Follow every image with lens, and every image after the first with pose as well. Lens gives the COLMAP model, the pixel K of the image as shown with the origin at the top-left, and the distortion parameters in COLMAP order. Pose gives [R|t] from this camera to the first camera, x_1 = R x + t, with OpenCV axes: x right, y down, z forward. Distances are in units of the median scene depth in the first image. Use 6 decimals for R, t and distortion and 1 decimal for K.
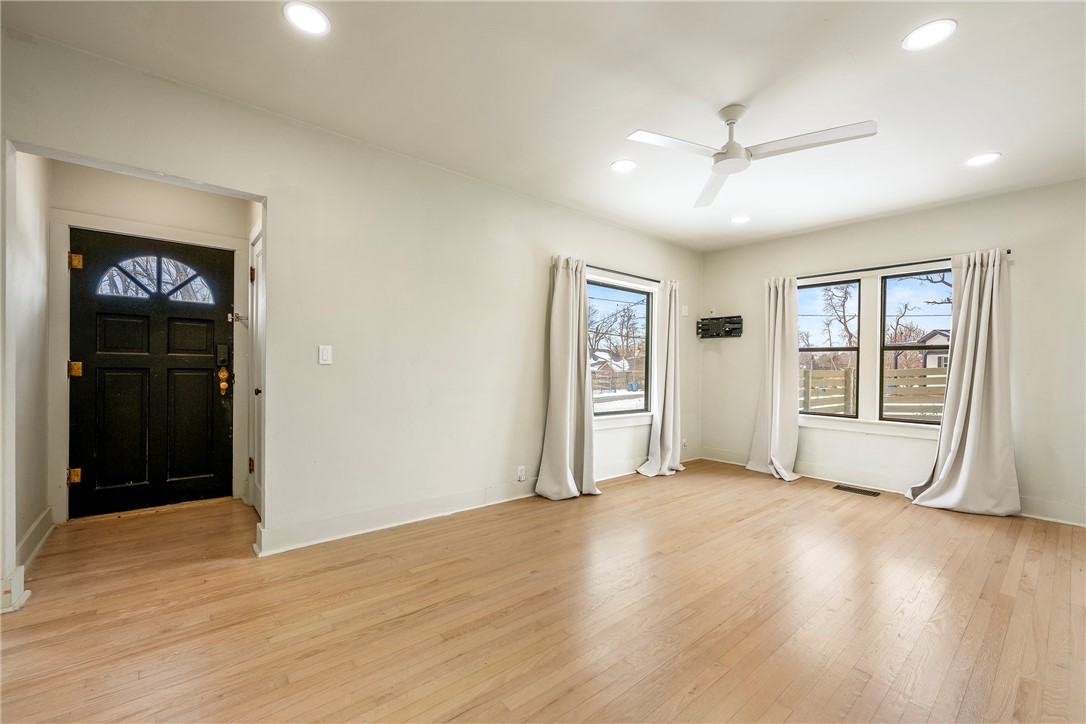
lens RADIAL K [[447.6, 0, 543.2], [0, 447.6, 372.1], [0, 0, 1]] dist [-0.000394, 0.000131]
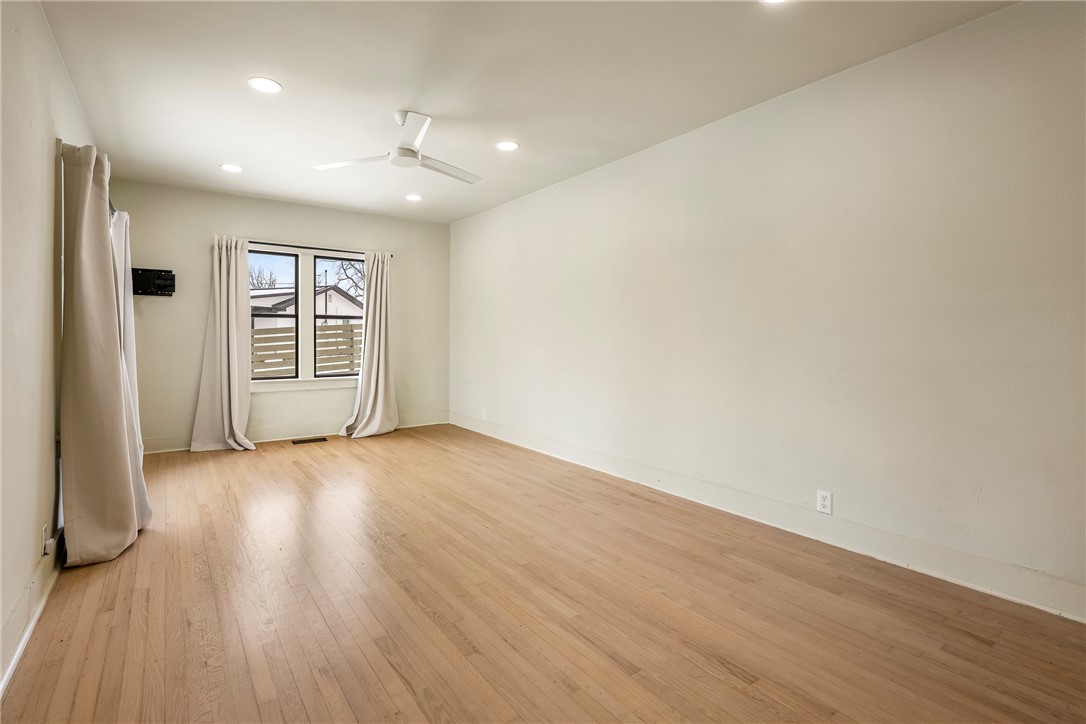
lens RADIAL K [[509.2, 0, 498.7], [0, 509.2, 331.1], [0, 0, 1]] dist [-0.001728, -0.000560]
pose [[0.118340, -0.003856, 0.992966, -0.621266], [0.010295, 0.999943, 0.002656, -0.015154], [-0.992920, 0.009908, 0.118373, 0.433207]]
